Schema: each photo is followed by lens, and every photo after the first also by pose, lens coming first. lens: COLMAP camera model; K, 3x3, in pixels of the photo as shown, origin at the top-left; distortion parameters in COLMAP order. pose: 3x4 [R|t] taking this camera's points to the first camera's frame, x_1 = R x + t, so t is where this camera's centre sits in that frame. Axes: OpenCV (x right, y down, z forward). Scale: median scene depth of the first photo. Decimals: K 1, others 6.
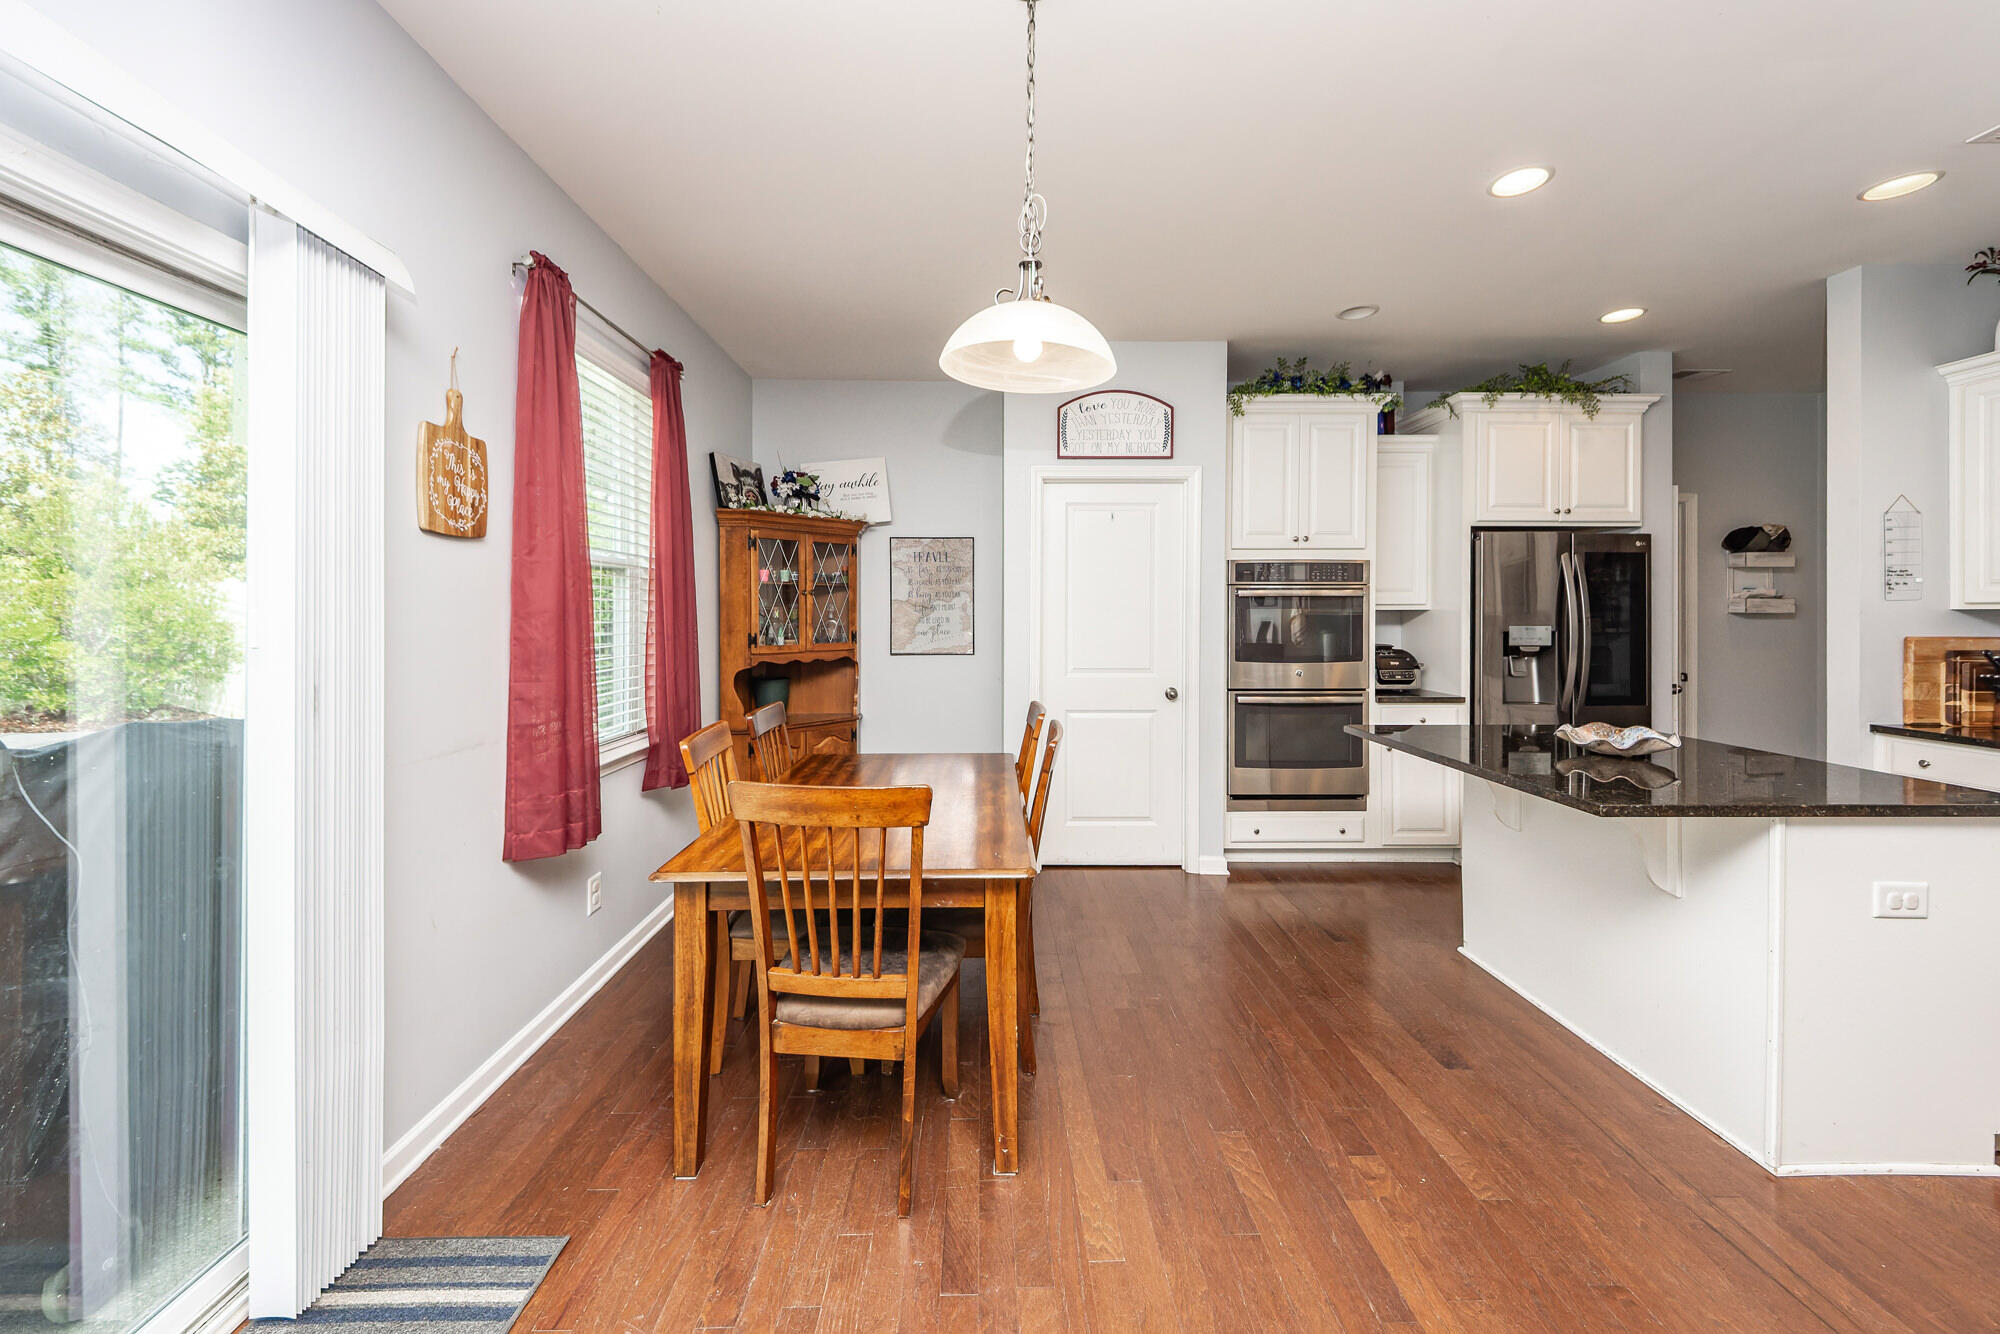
lens RADIAL K [[785.7, 0, 974.3], [0, 785.7, 607.3], [0, 0, 1]] dist [0.014916, -0.003473]
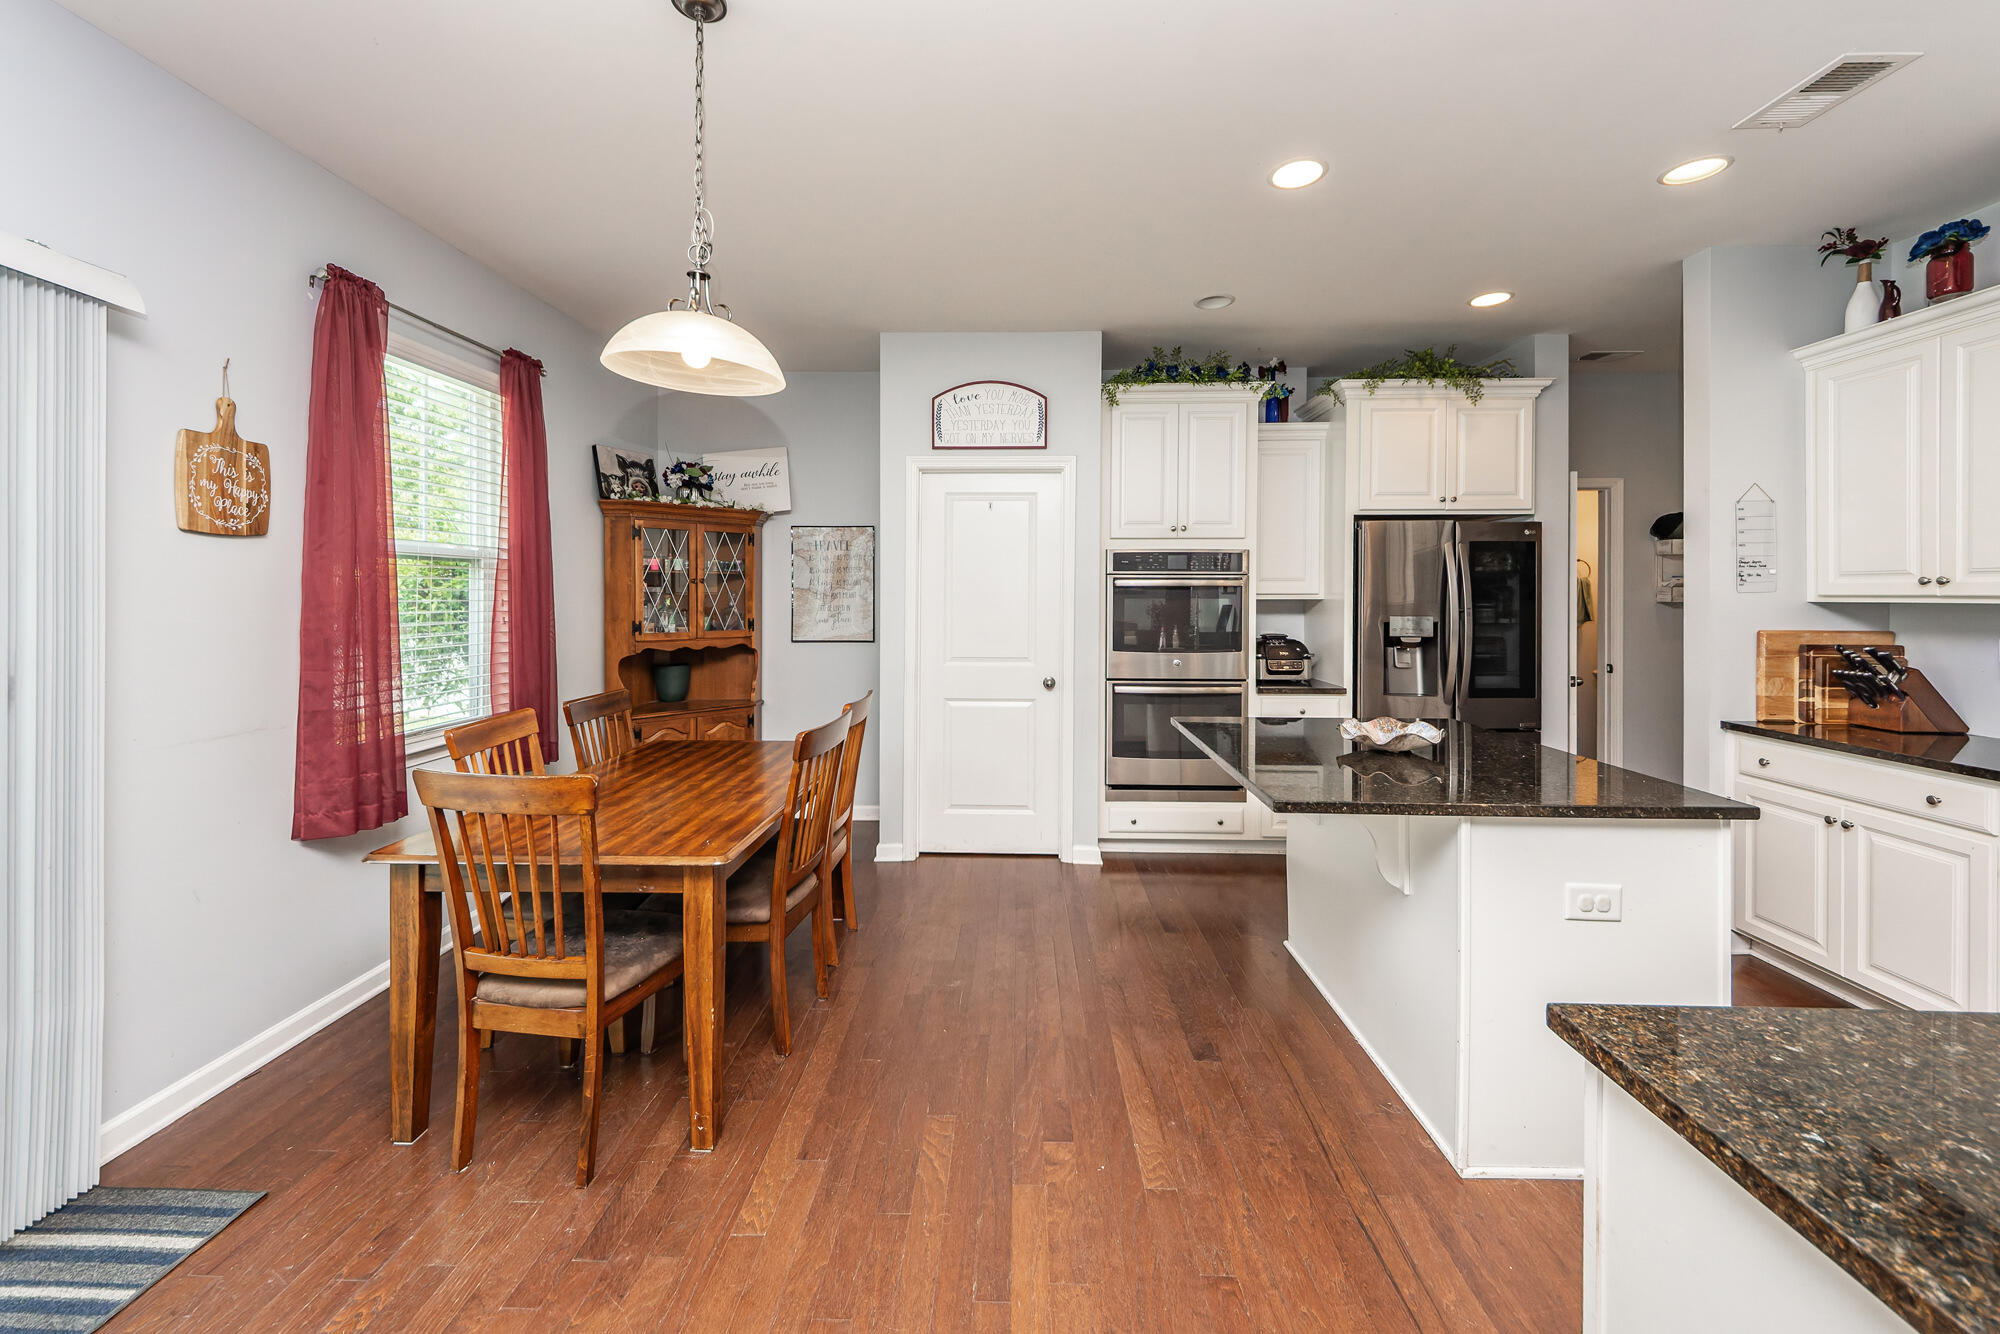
lens RADIAL K [[785.7, 0, 977.3], [0, 785.7, 592.1], [0, 0, 1]] dist [0.014916, -0.003473]
pose [[0.998665, 0.001162, -0.051633, 0.274337], [-0.000992, 0.999994, 0.003312, -0.011883], [0.051636, -0.003256, 0.998661, -0.011125]]
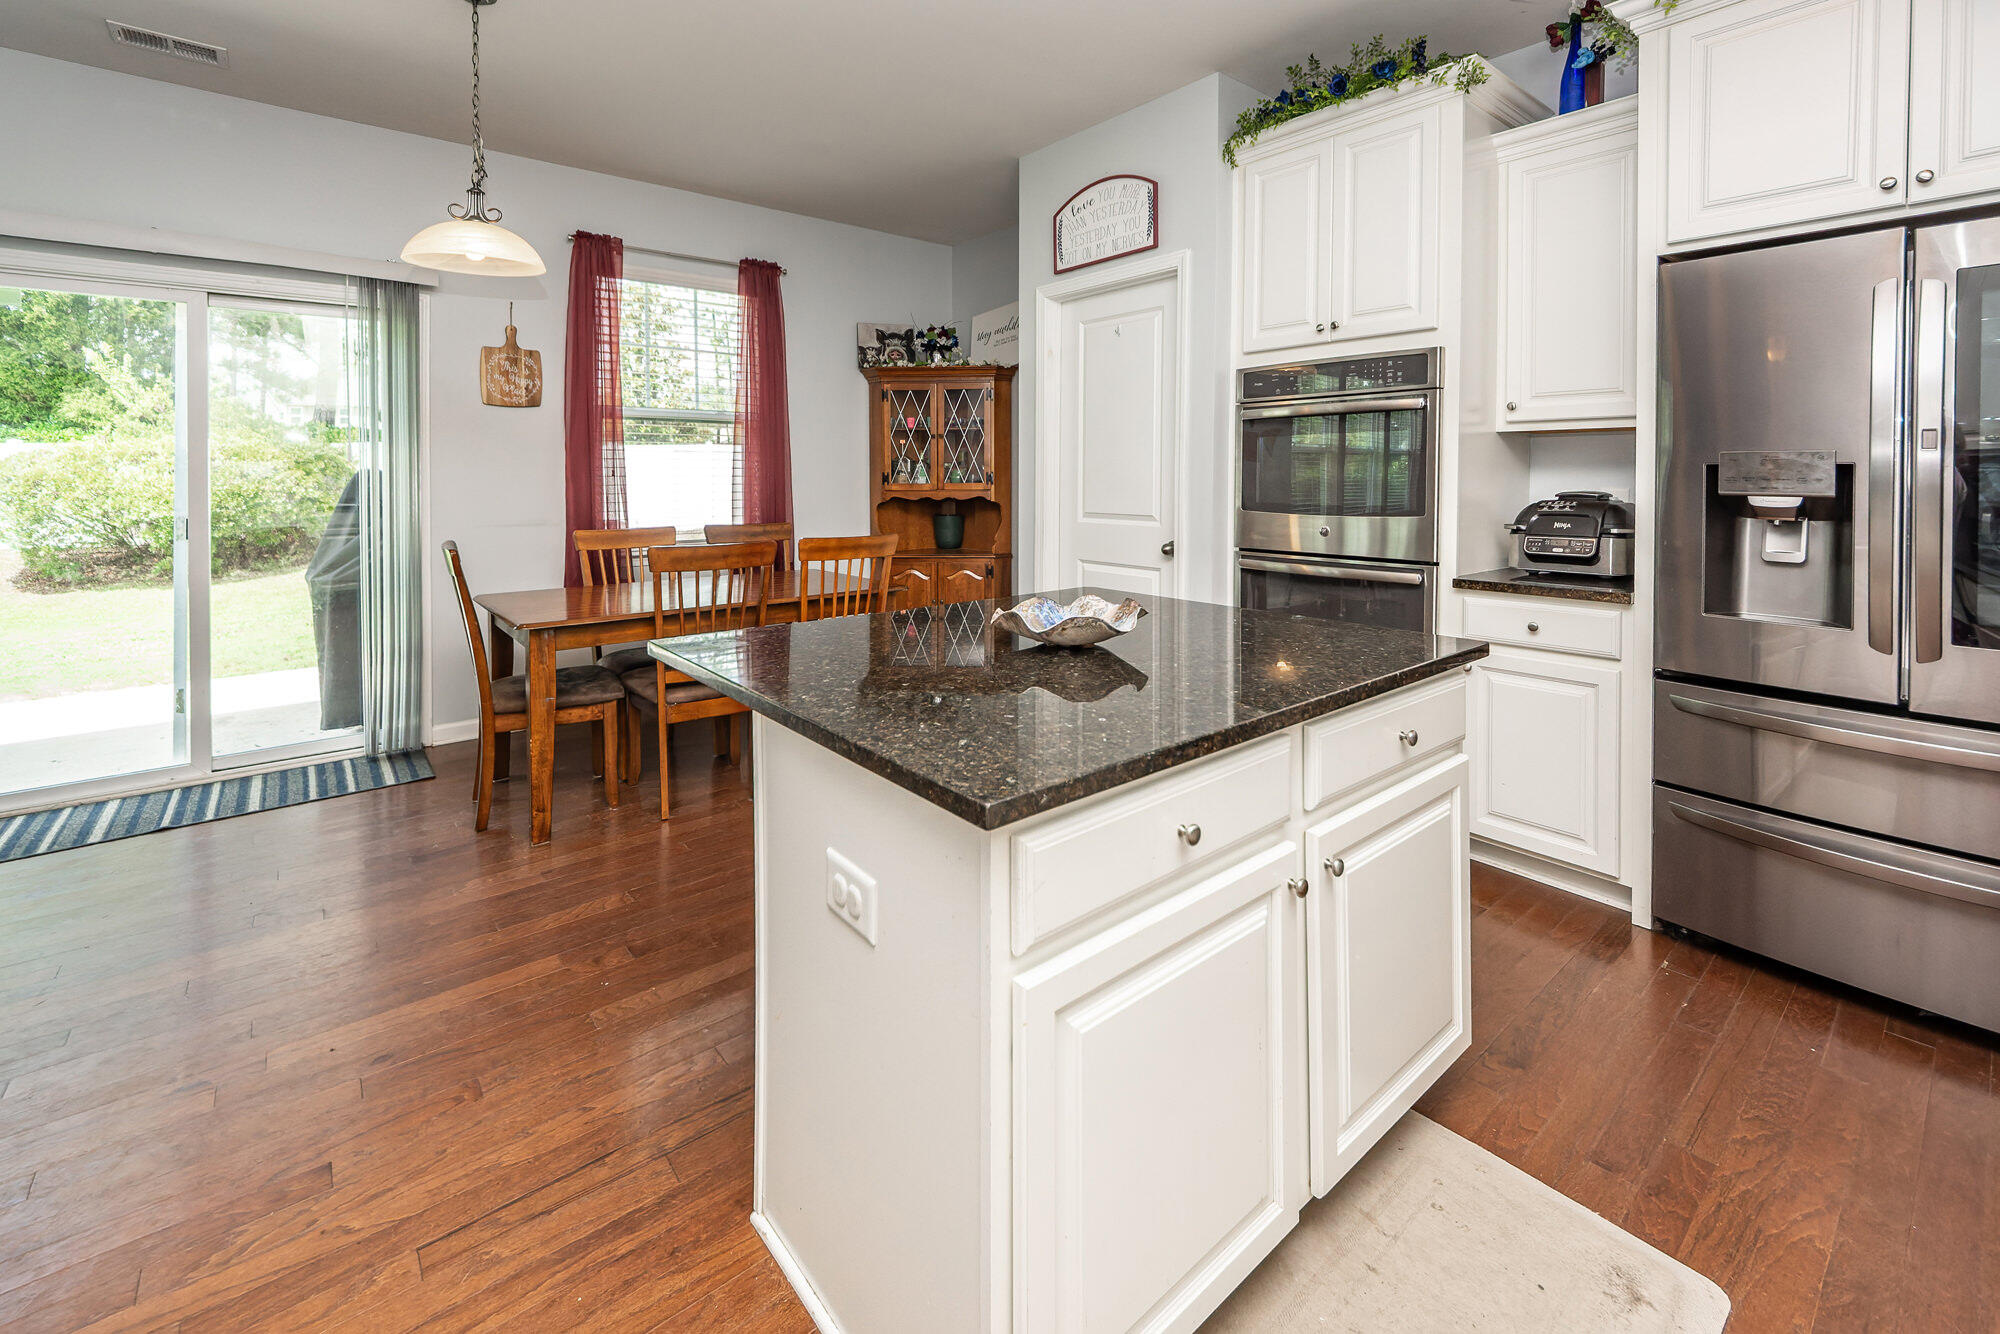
lens RADIAL K [[839.6, 0, 993.6], [0, 839.6, 490.6], [0, 0, 1]] dist [-0.001684, 0.000081]
pose [[0.625710, 0.013638, -0.779937, 1.024727], [0.003815, 0.999782, 0.020543, 0.044807], [0.780047, -0.015829, 0.625521, 0.439113]]
